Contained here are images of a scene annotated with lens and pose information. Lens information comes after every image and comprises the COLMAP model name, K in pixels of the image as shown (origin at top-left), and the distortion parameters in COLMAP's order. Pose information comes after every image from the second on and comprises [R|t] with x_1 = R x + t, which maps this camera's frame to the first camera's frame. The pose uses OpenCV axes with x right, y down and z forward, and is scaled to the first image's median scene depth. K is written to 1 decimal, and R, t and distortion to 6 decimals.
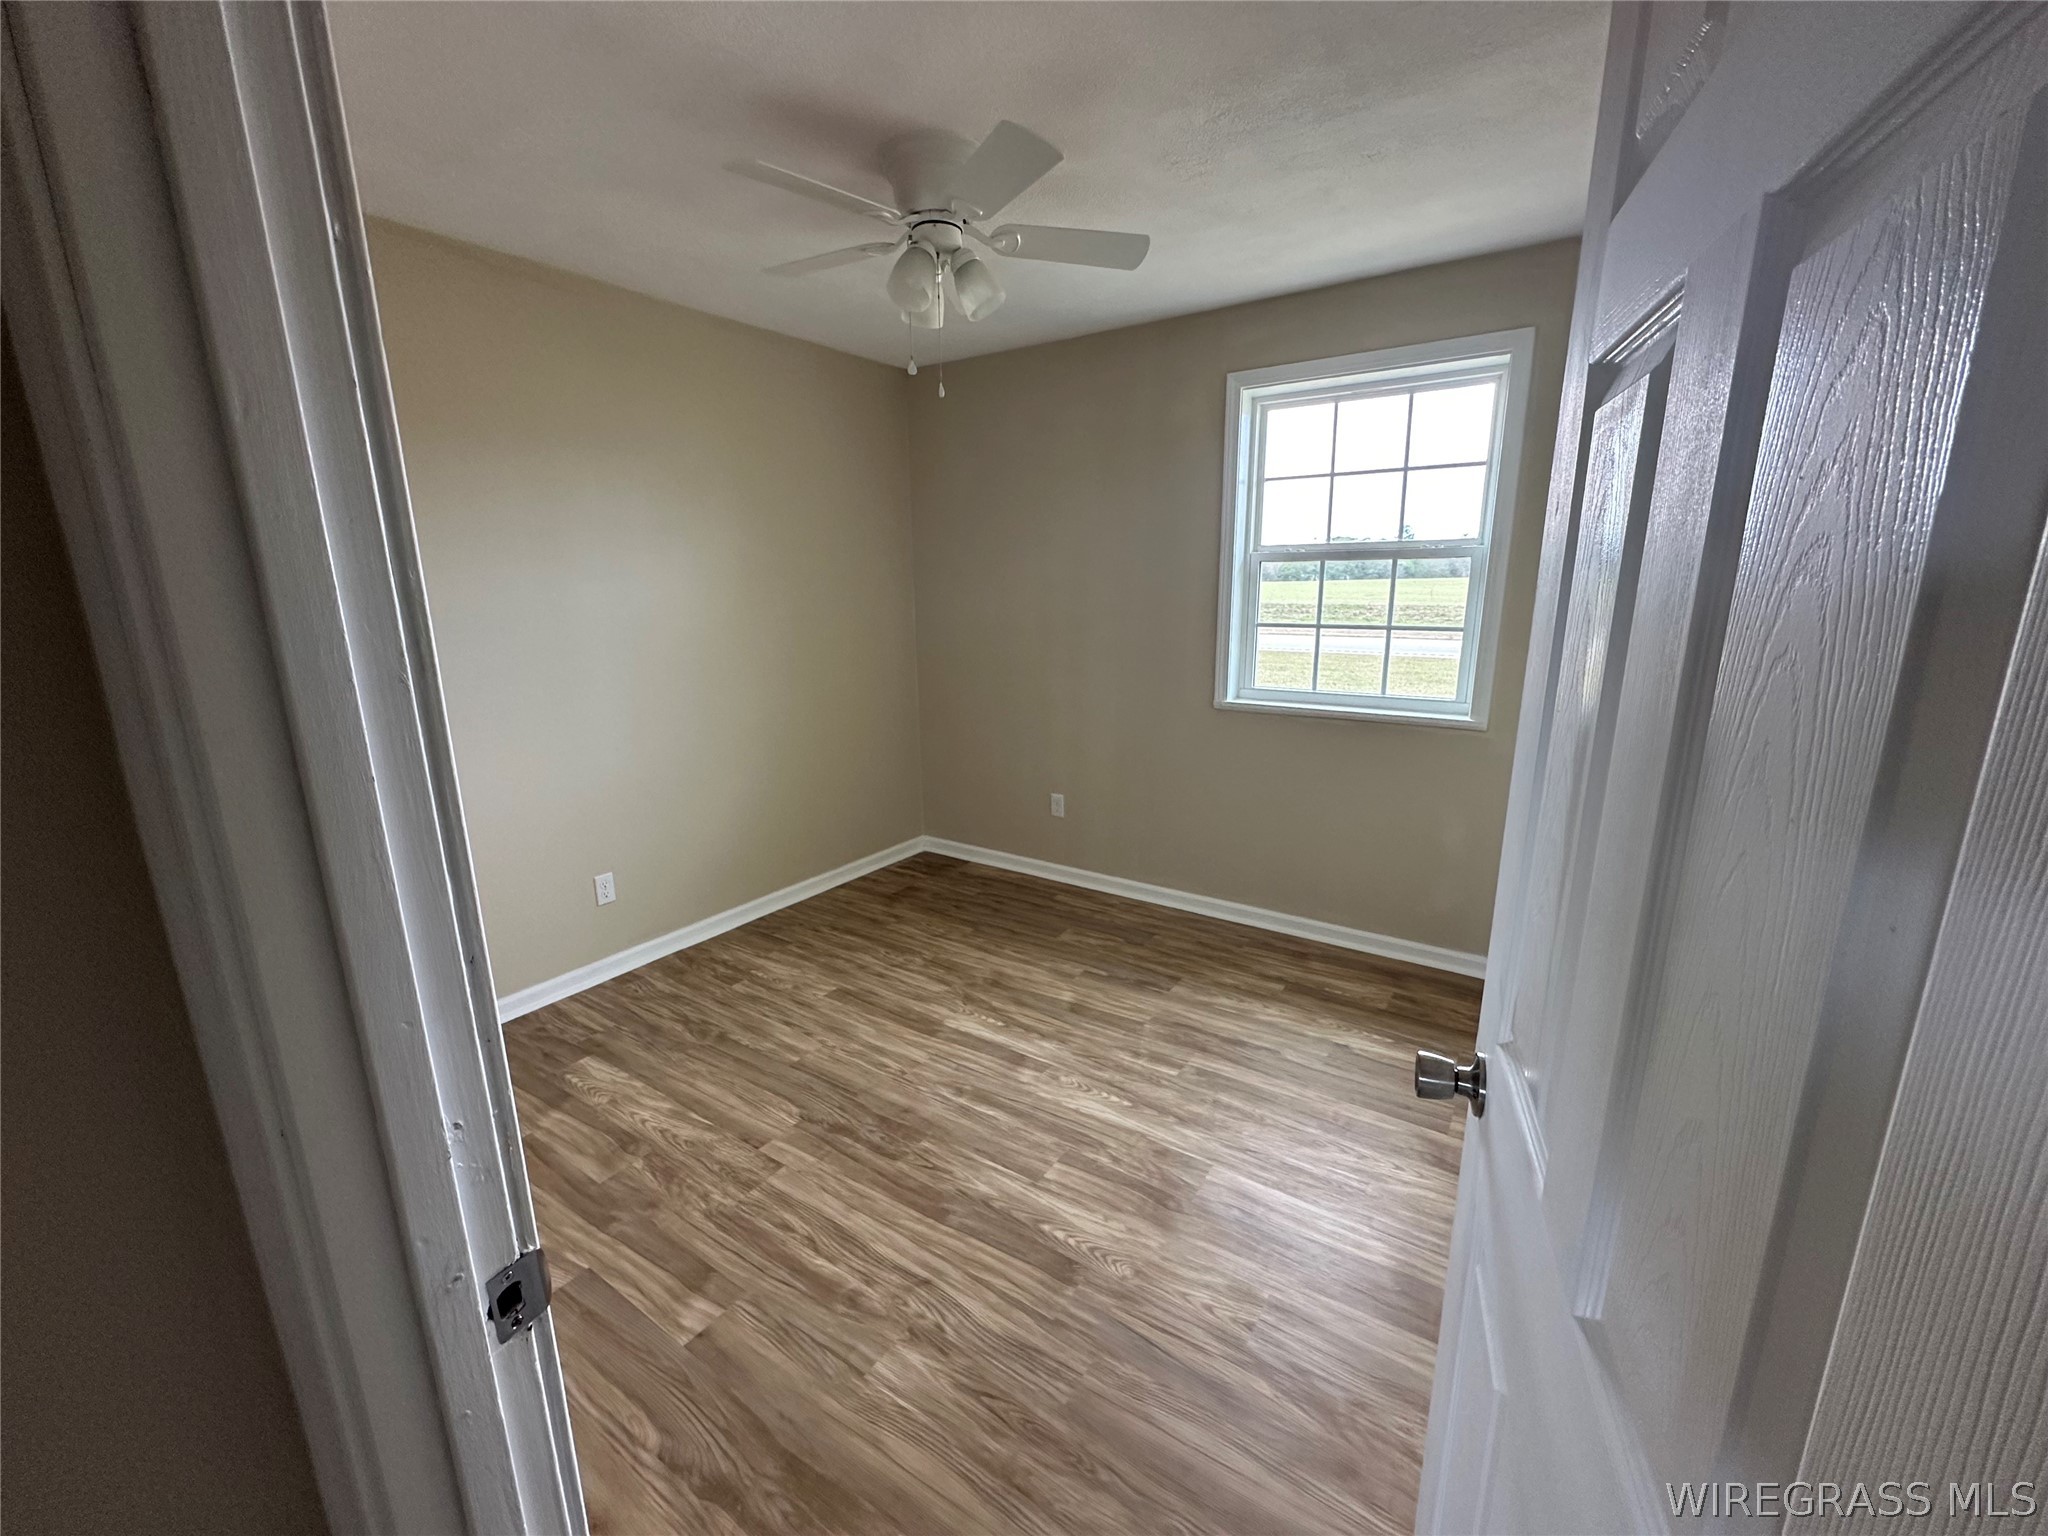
lens RADIAL K [[816.2, 0, 1027.2], [0, 816.2, 771.4], [0, 0, 1]] dist [-0.003778, 0.000523]
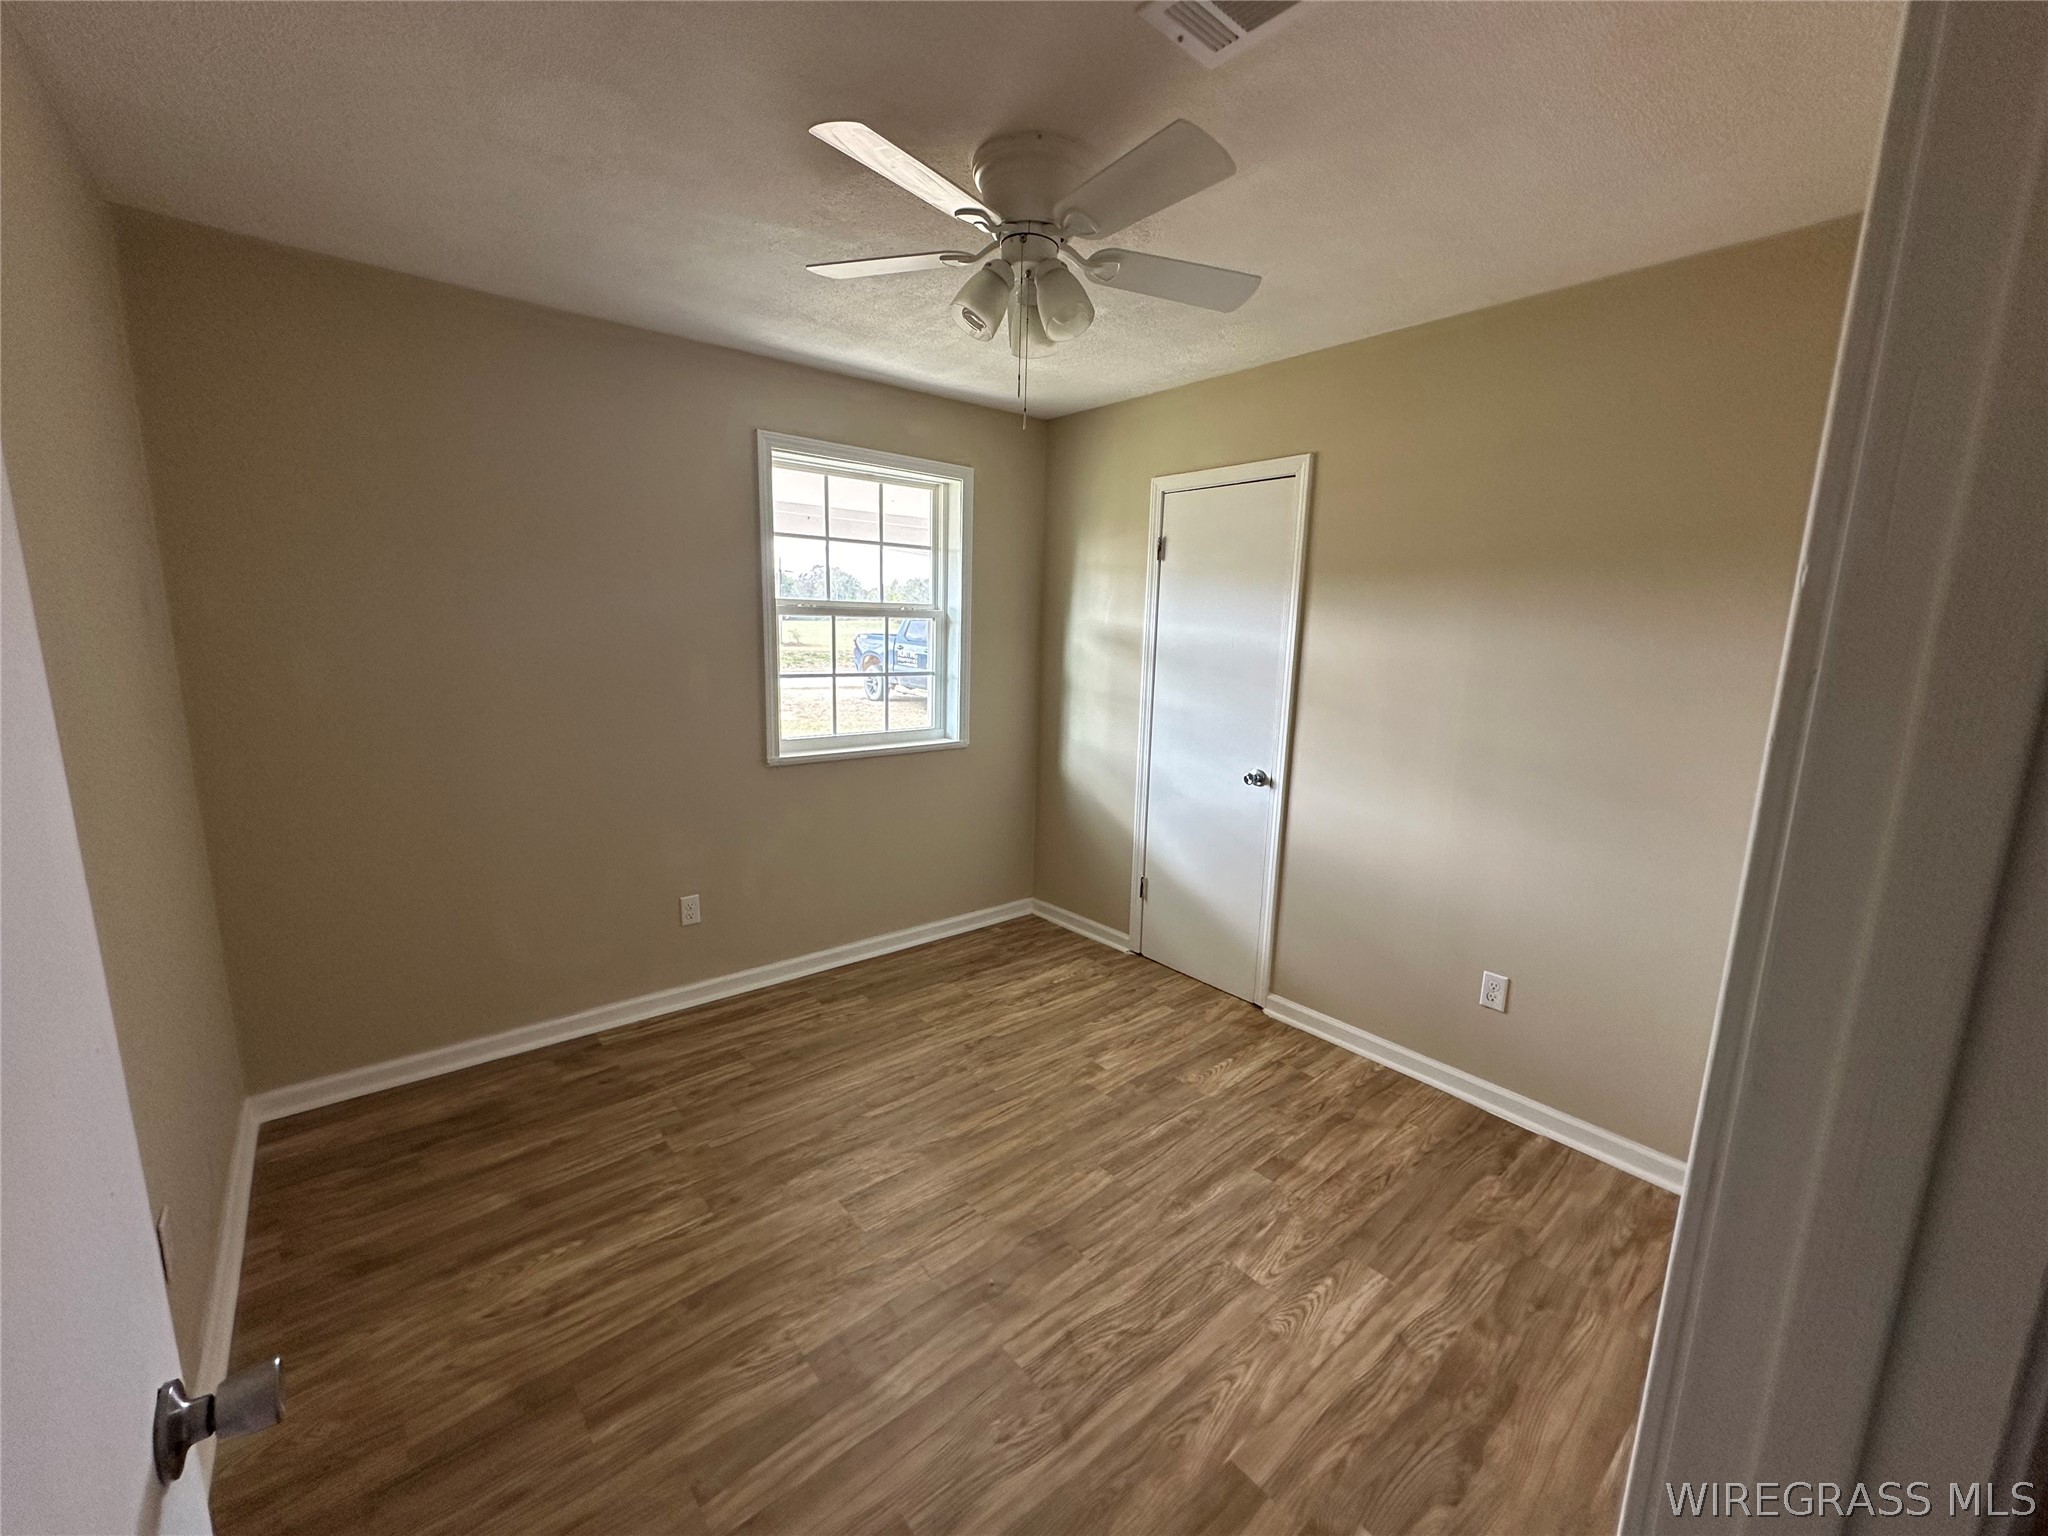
lens RADIAL K [[816.2, 0, 1026.6], [0, 816.2, 752.1], [0, 0, 1]] dist [-0.003778, 0.000523]
pose [[0.277632, -0.125430, 0.952464, -0.656620], [0.200871, 0.977105, 0.070124, -0.107327], [-0.939453, 0.171853, 0.296471, 0.476891]]
